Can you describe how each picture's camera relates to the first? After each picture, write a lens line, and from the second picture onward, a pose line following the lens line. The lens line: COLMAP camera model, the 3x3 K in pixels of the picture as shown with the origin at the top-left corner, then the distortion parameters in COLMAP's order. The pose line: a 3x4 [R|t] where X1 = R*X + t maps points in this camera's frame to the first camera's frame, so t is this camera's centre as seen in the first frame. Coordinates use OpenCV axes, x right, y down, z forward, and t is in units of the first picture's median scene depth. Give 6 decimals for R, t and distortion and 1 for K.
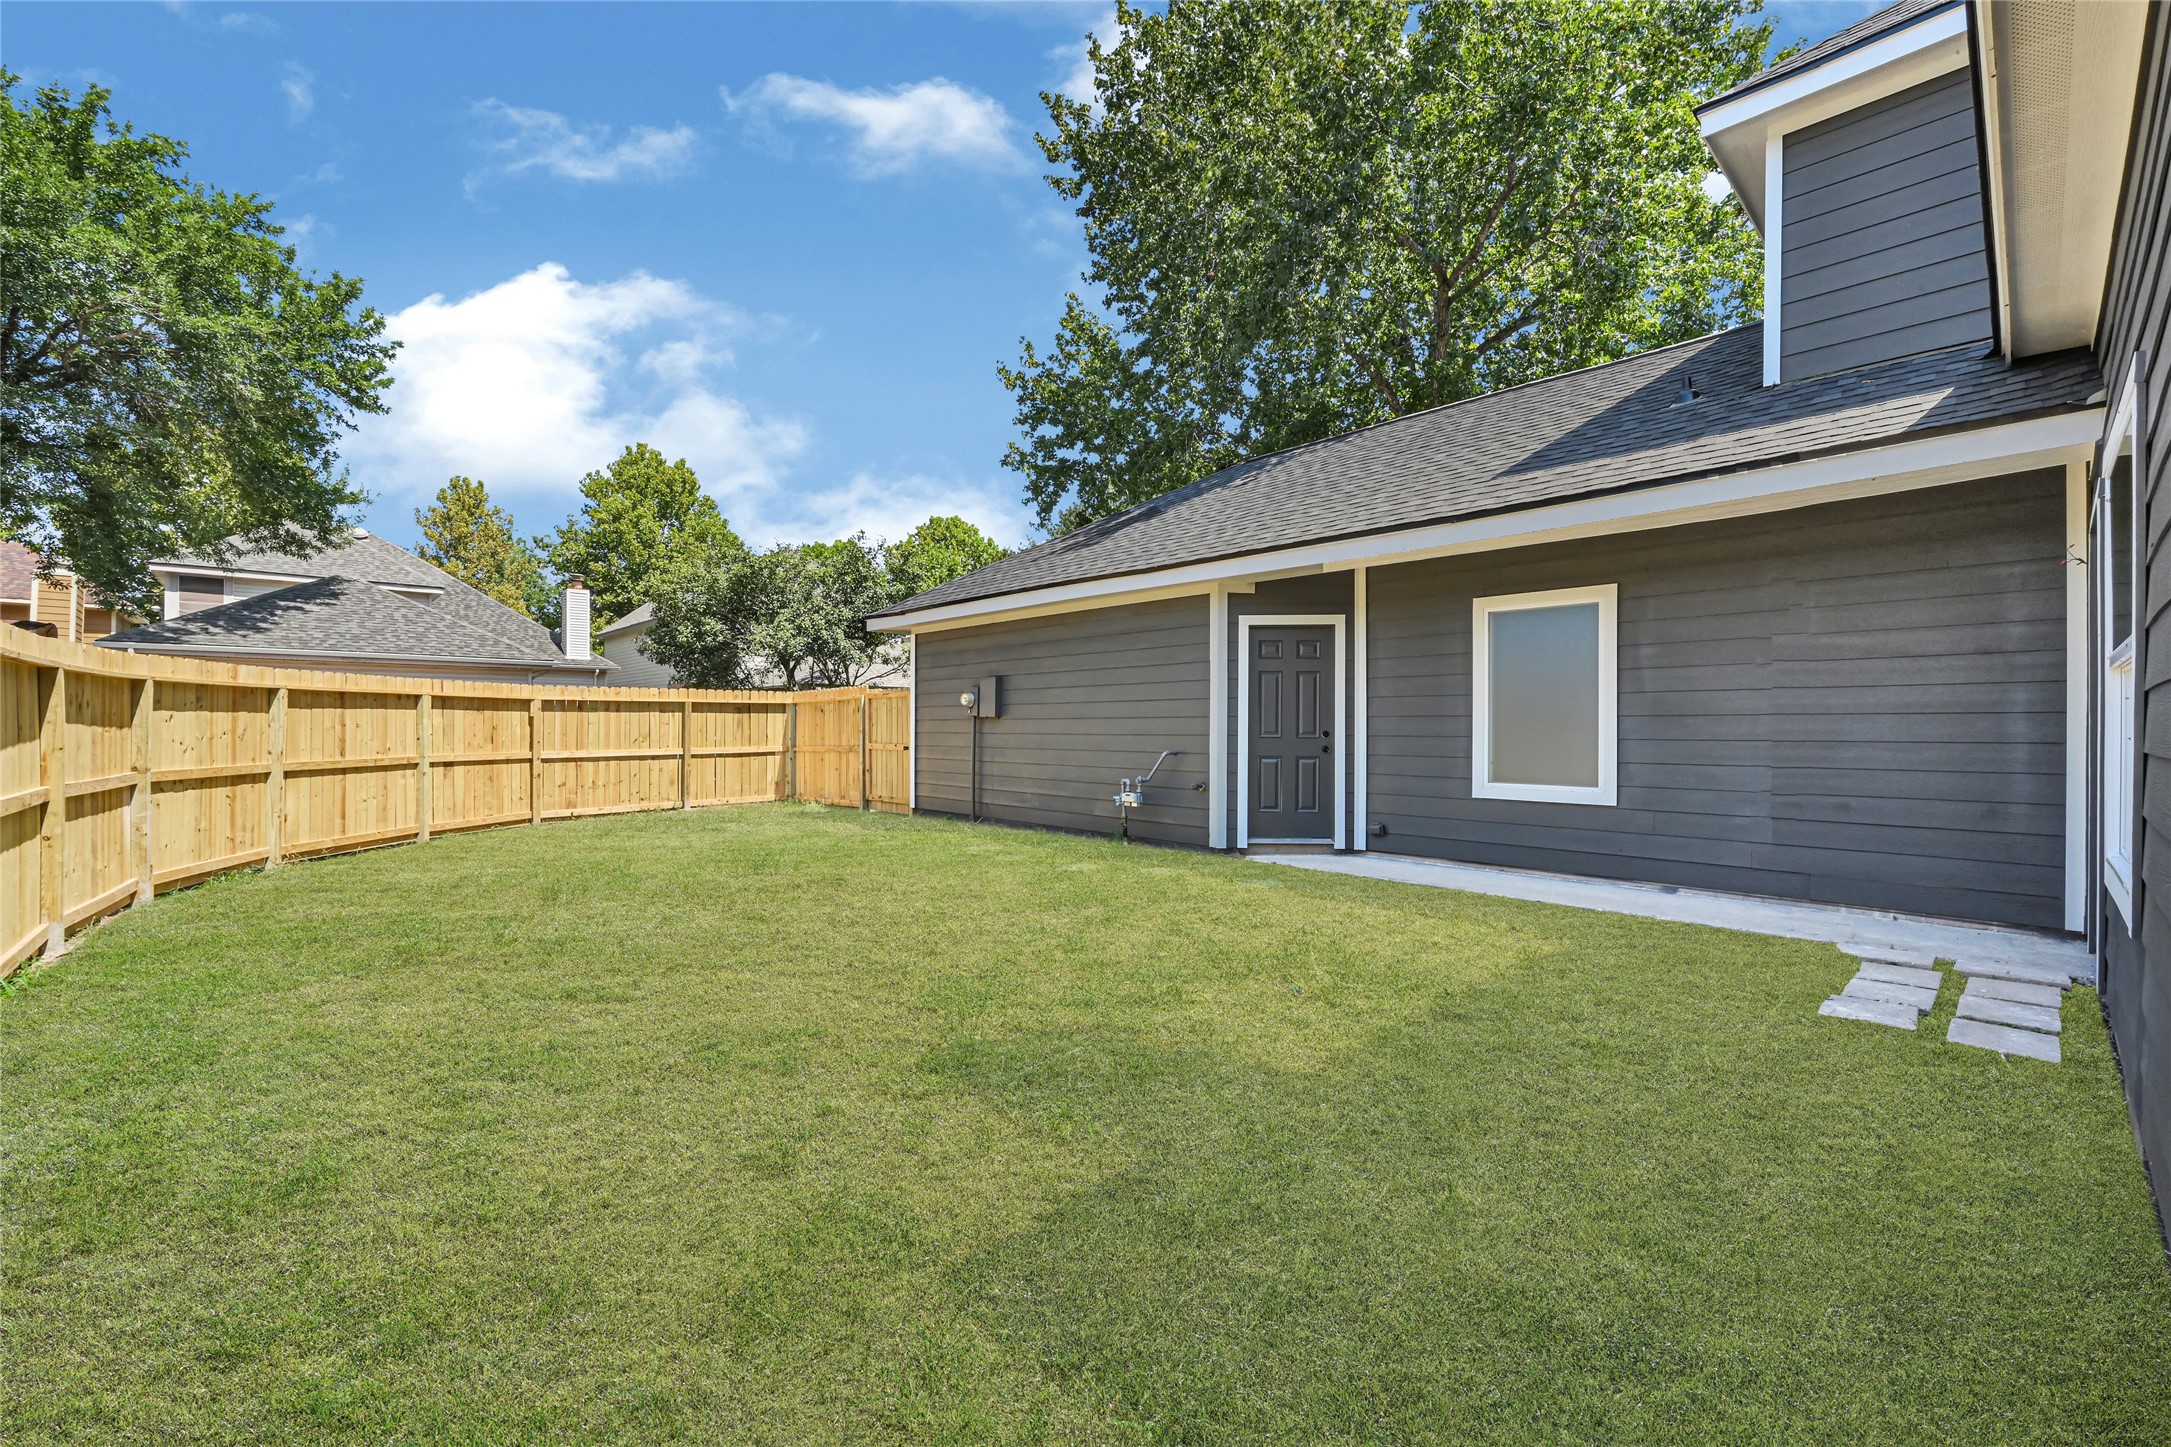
lens RADIAL K [[861.9, 0, 1083.7], [0, 861.9, 745.9], [0, 0, 1]] dist [-0.010238, -0.001862]
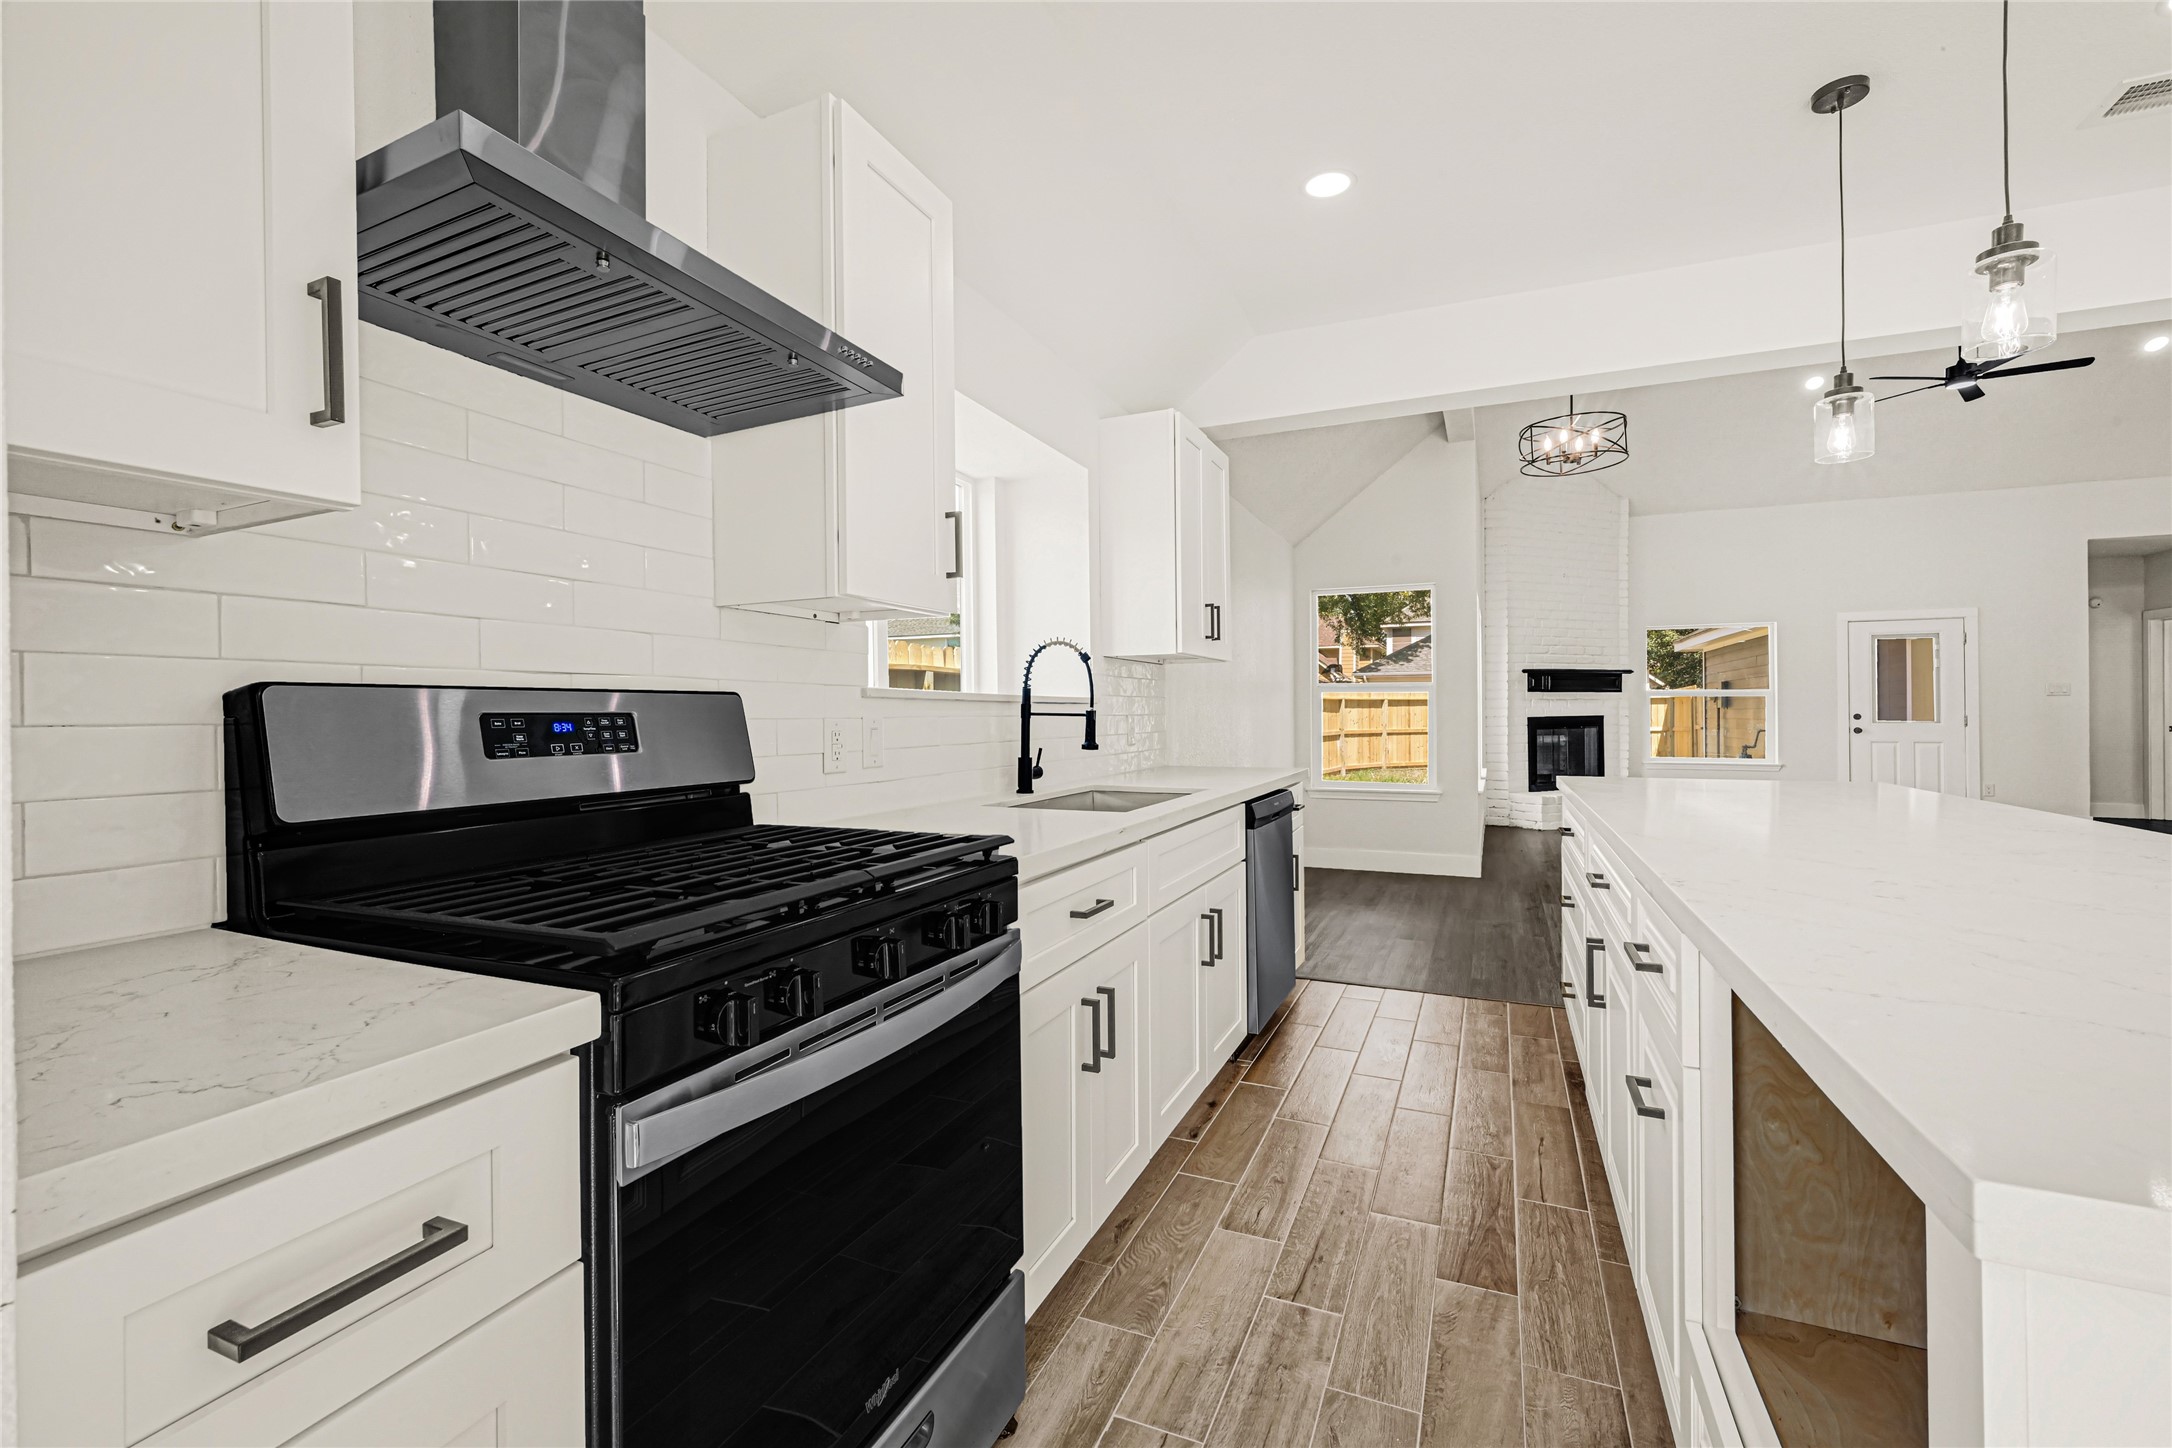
lens RADIAL K [[912.9, 0, 1084.9], [0, 912.9, 701.6], [0, 0, 1]] dist [-0.007335, 0.000649]
pose [[0.381414, -0.015537, -0.924274, 0.983173], [-0.016296, 0.999590, -0.023527, 0.013829], [0.924261, 0.024035, 0.381005, -0.688756]]
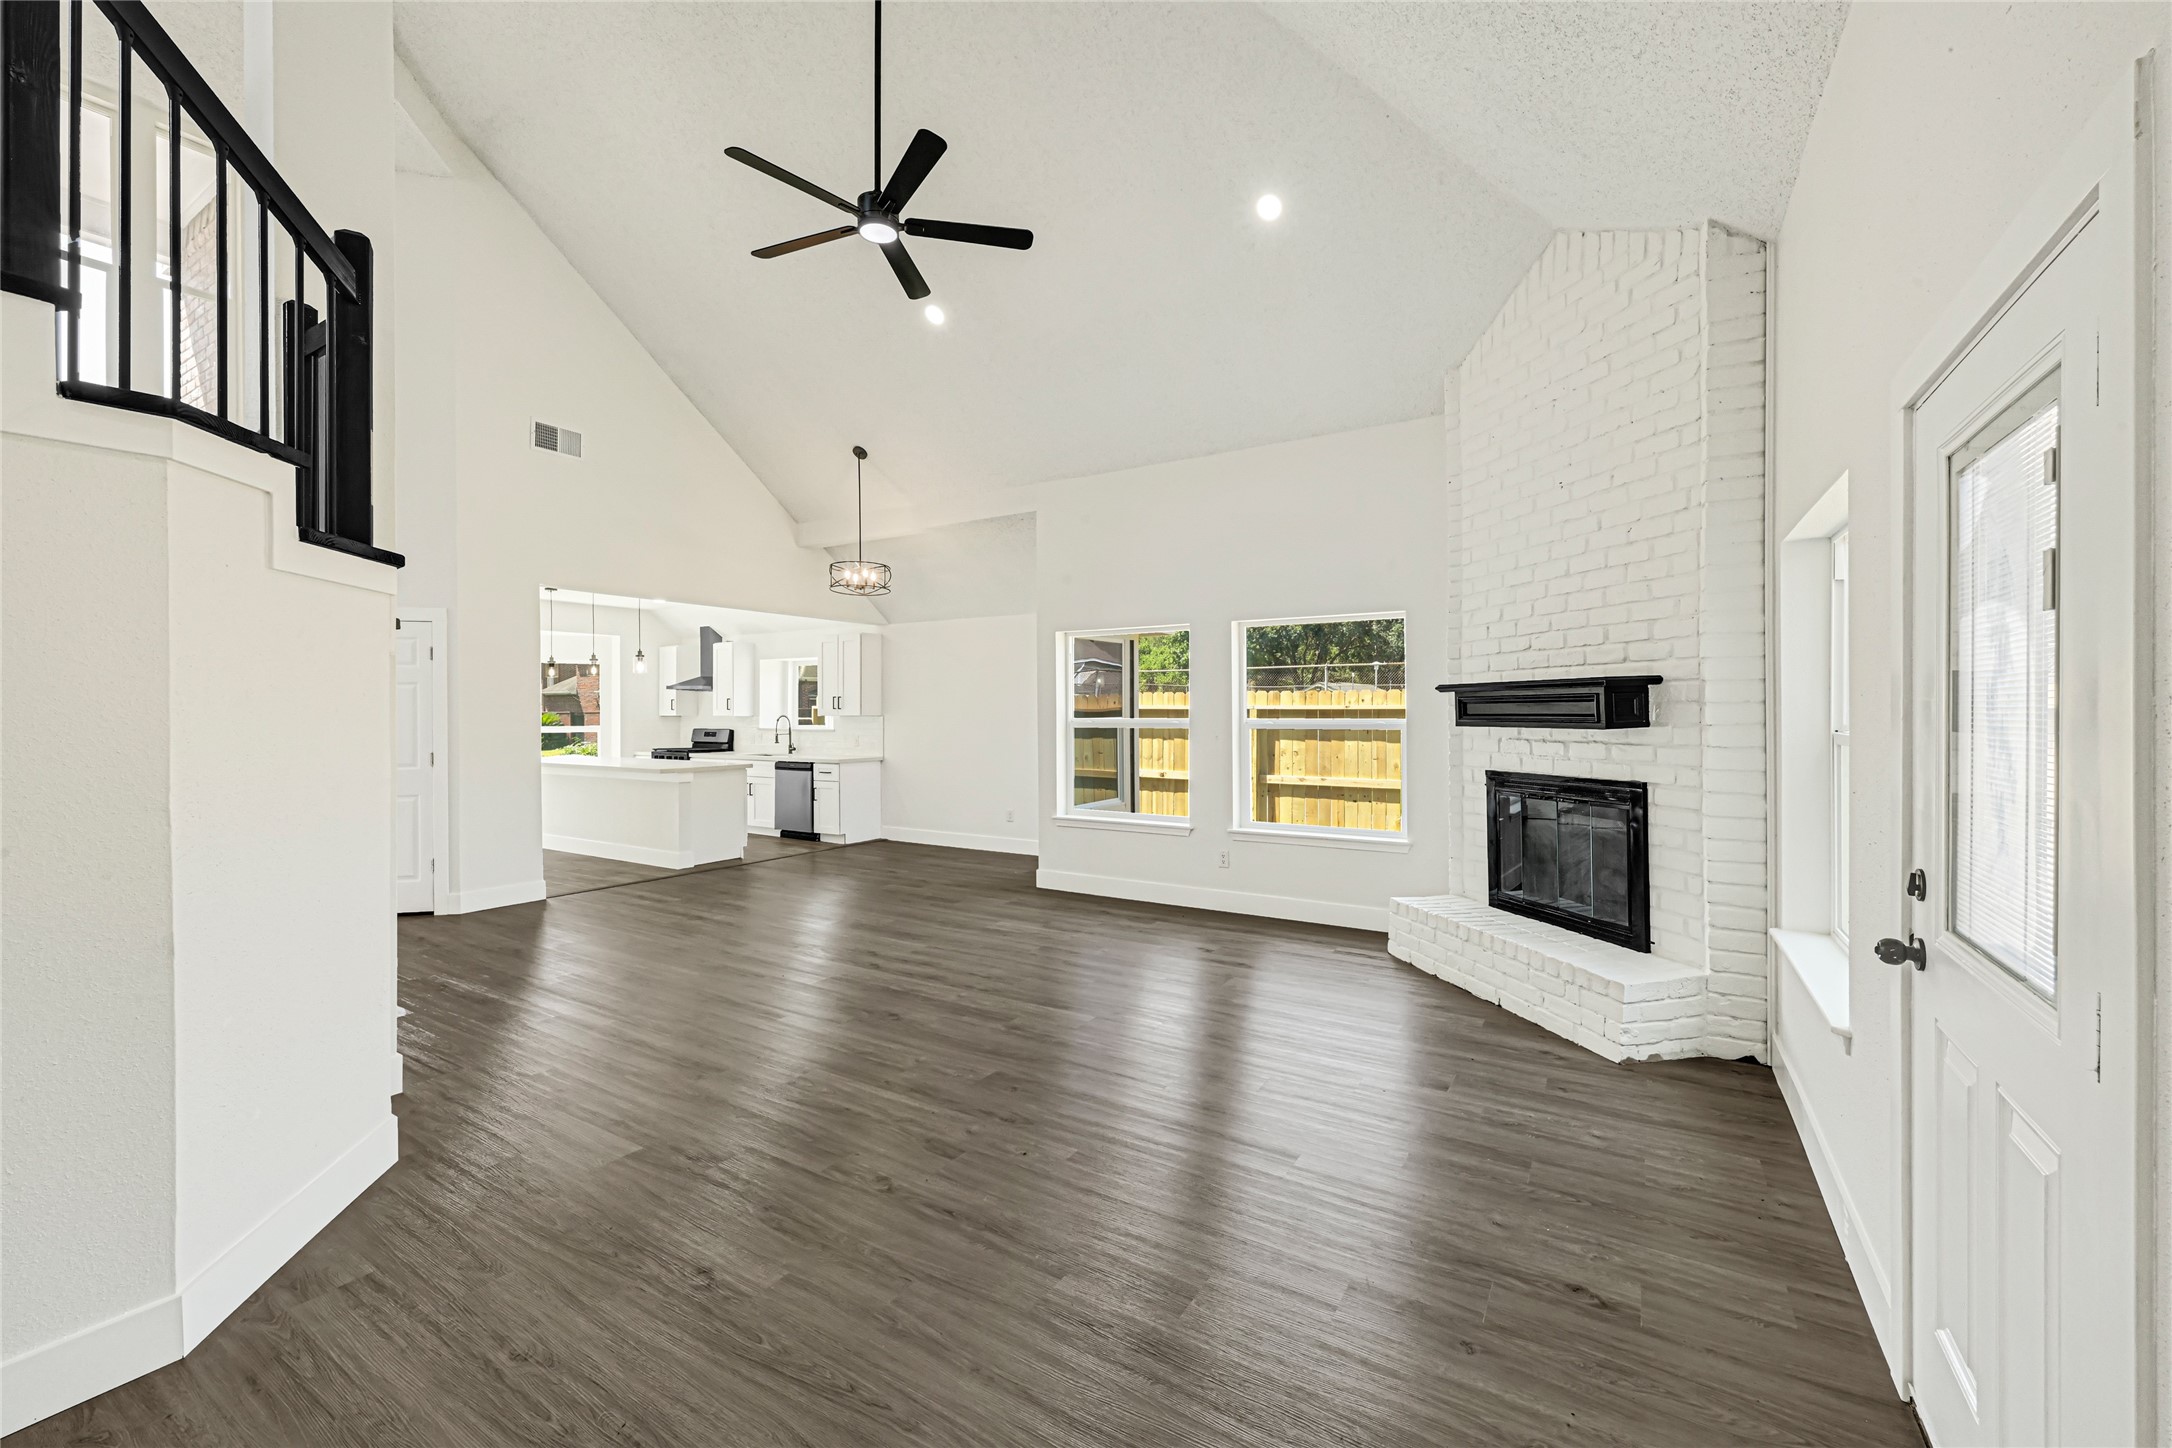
lens RADIAL K [[874.5, 0, 1090.1], [0, 874.5, 710.5], [0, 0, 1]] dist [-0.003218, -0.000325]
pose [[-0.967612, -0.001305, -0.252438, 0.648904], [-0.007194, 0.999723, 0.022408, -0.040796], [0.252339, 0.023499, -0.967354, 0.465368]]
